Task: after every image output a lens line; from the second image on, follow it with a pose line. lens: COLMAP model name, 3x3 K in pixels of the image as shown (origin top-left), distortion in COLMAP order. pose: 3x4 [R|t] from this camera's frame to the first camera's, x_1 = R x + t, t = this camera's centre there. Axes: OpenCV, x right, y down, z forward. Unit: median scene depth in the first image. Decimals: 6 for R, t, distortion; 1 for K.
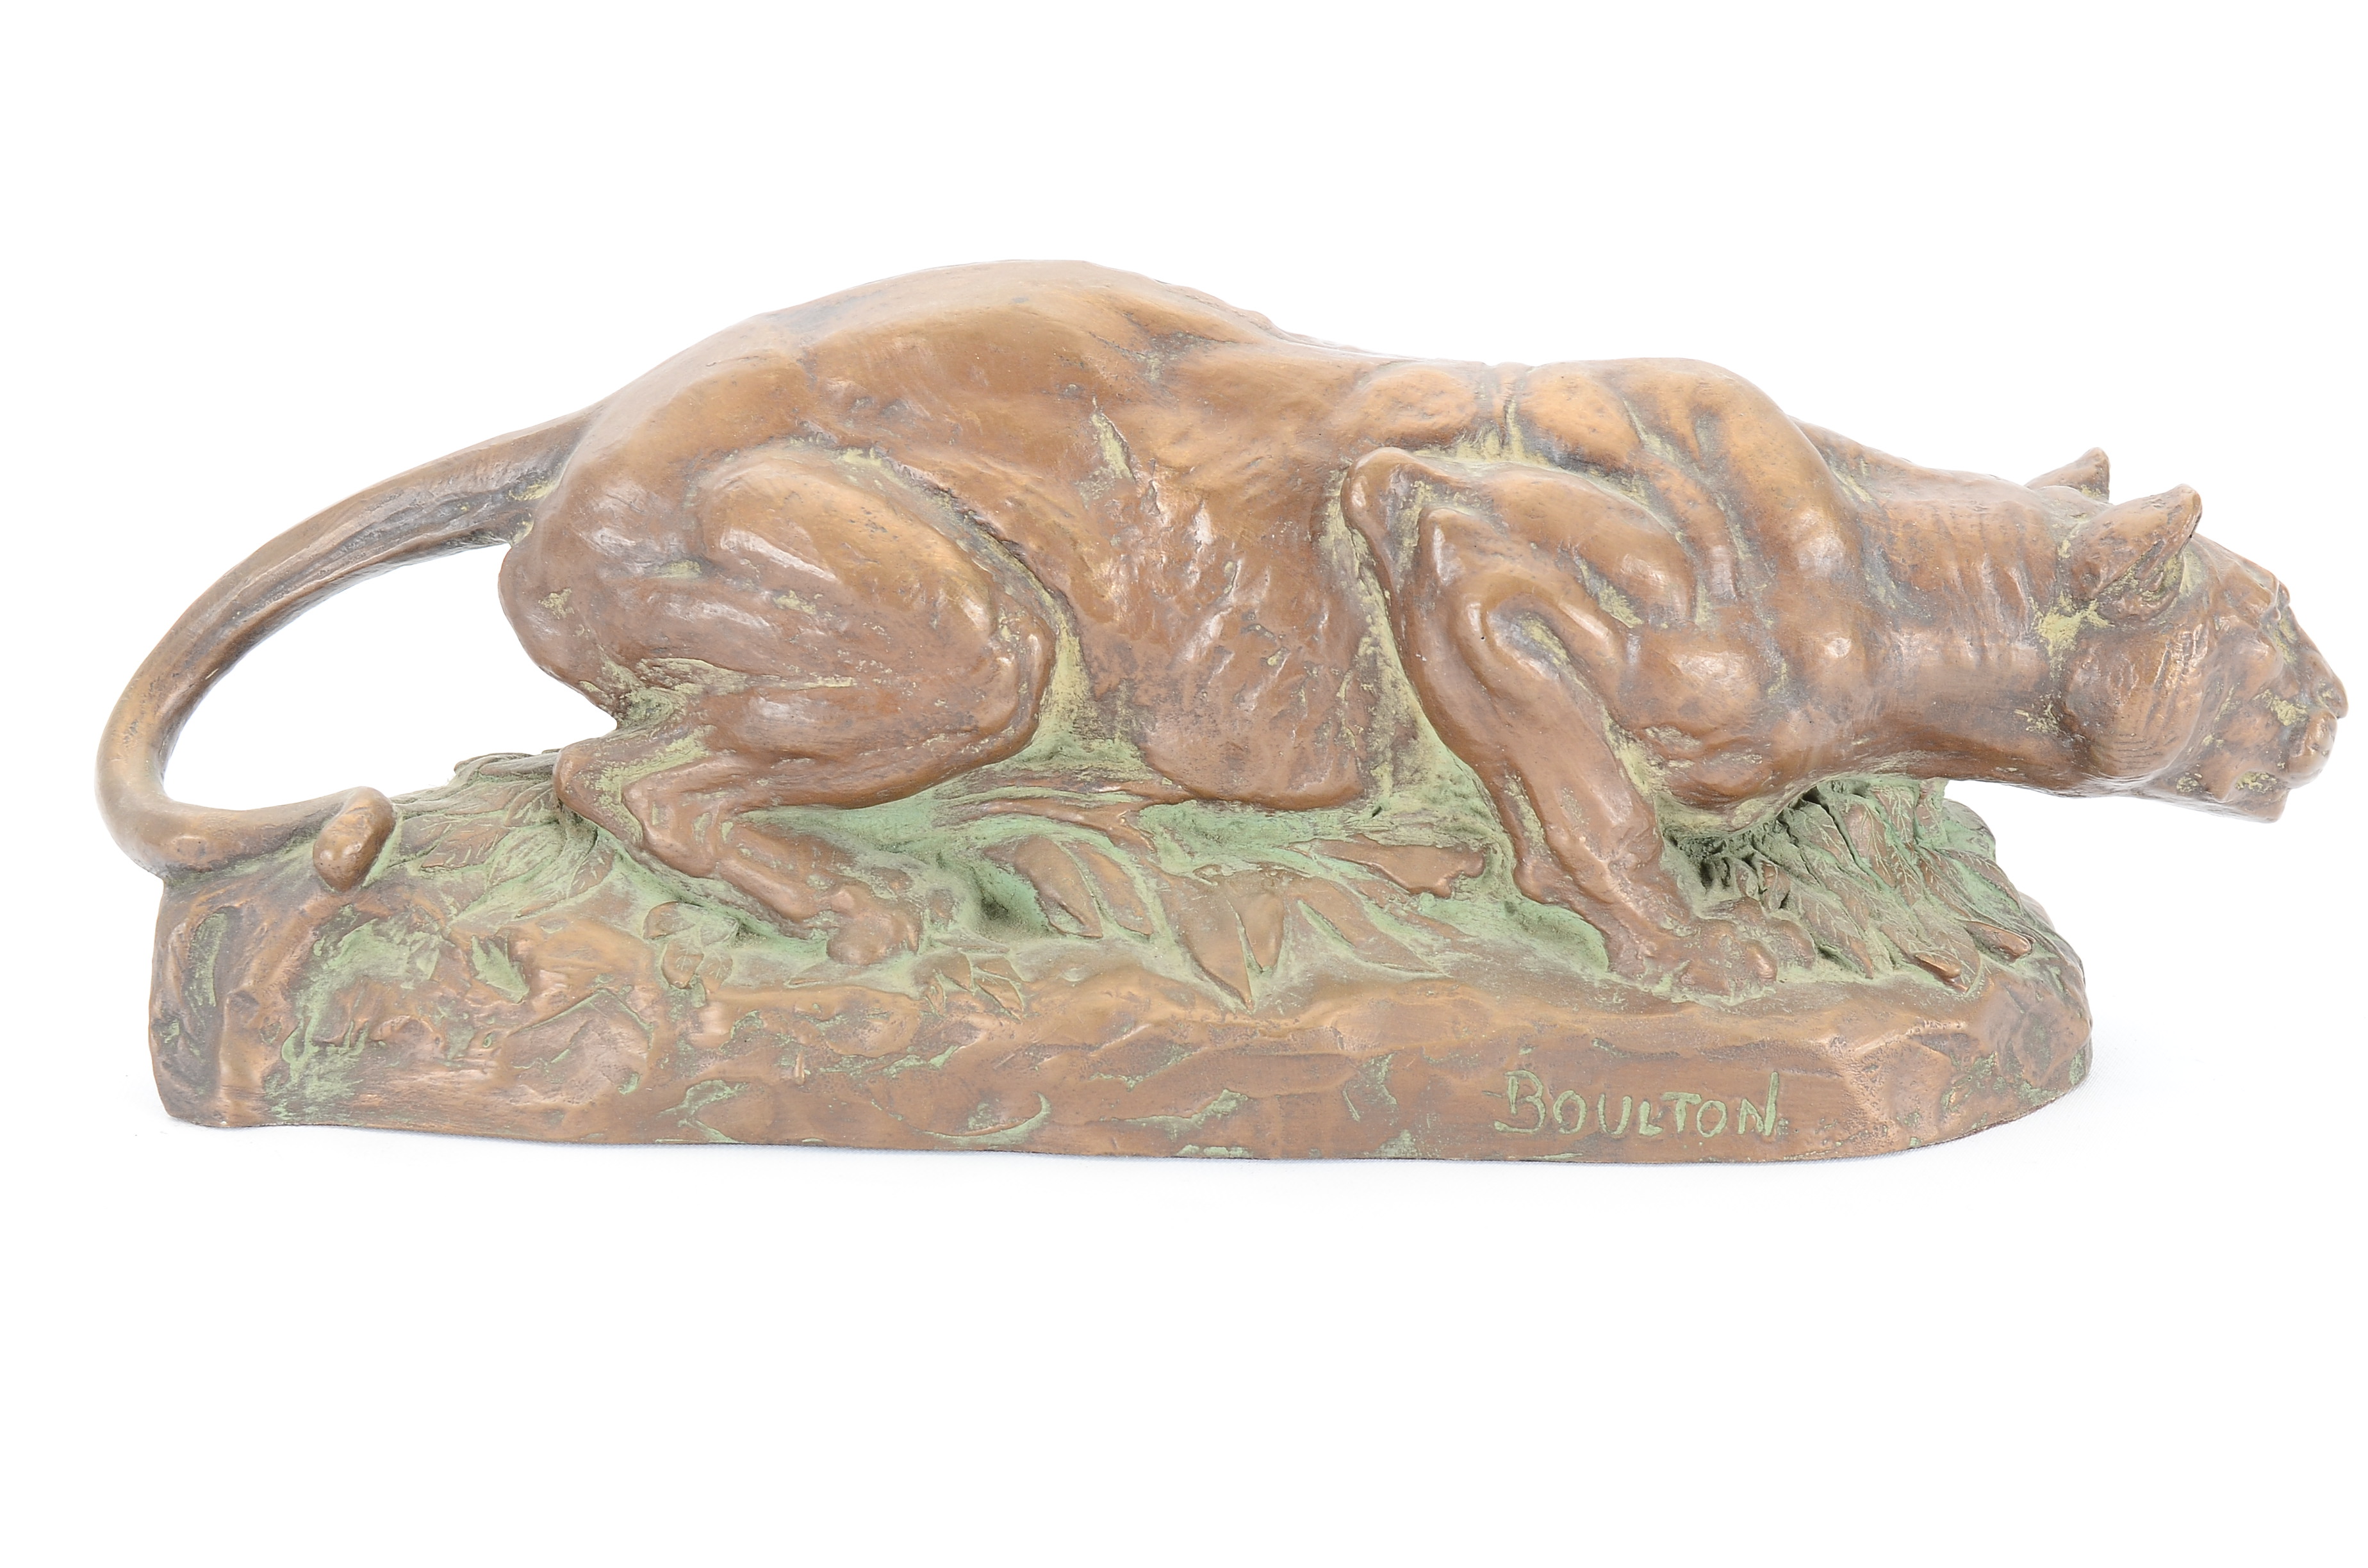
lens RADIAL K [[3442.6, 0, 1177.6], [0, 3442.6, 783.3], [0, 0, 1]] dist [0.023117, 0.000000]
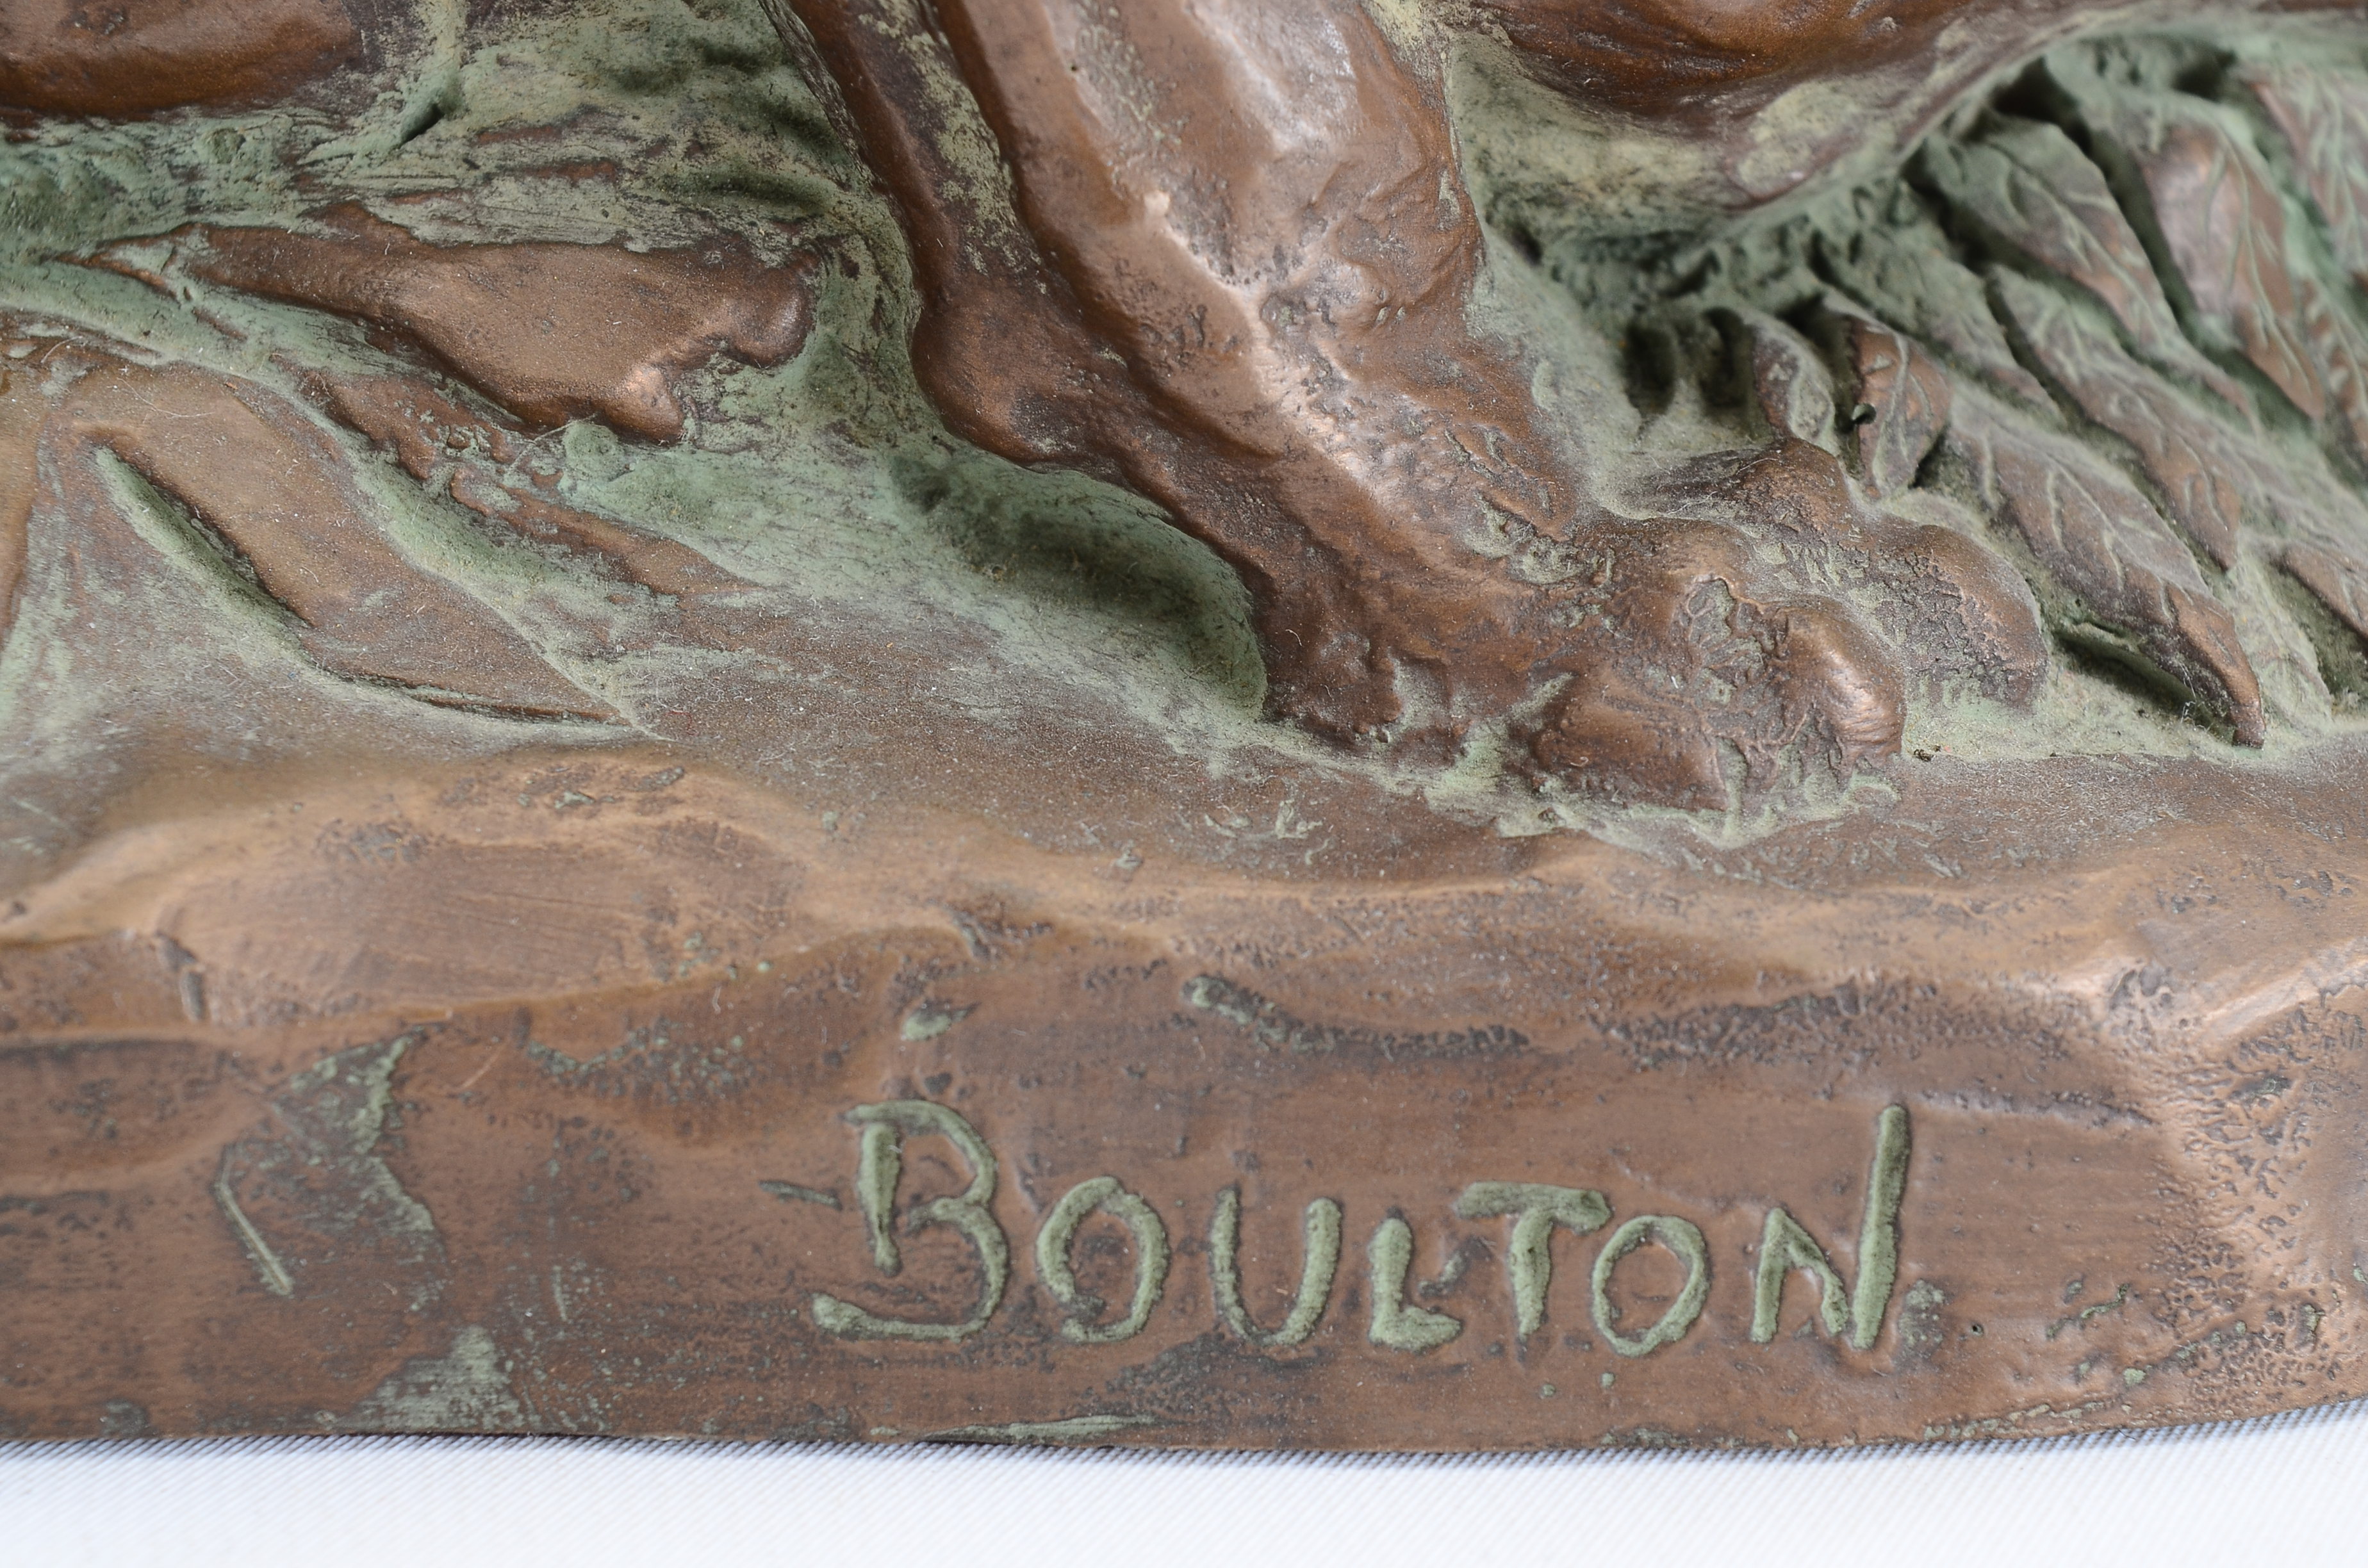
lens RADIAL K [[5380.7, 0, 1185.4], [0, 5380.7, 786.6], [0, 0, 1]] dist [0.073715, 0.000000]
pose [[0.998877, -0.000924, 0.047360, 0.099888], [-0.001549, 0.998638, 0.052153, 0.038605], [-0.047344, -0.052168, 0.997515, 0.592651]]
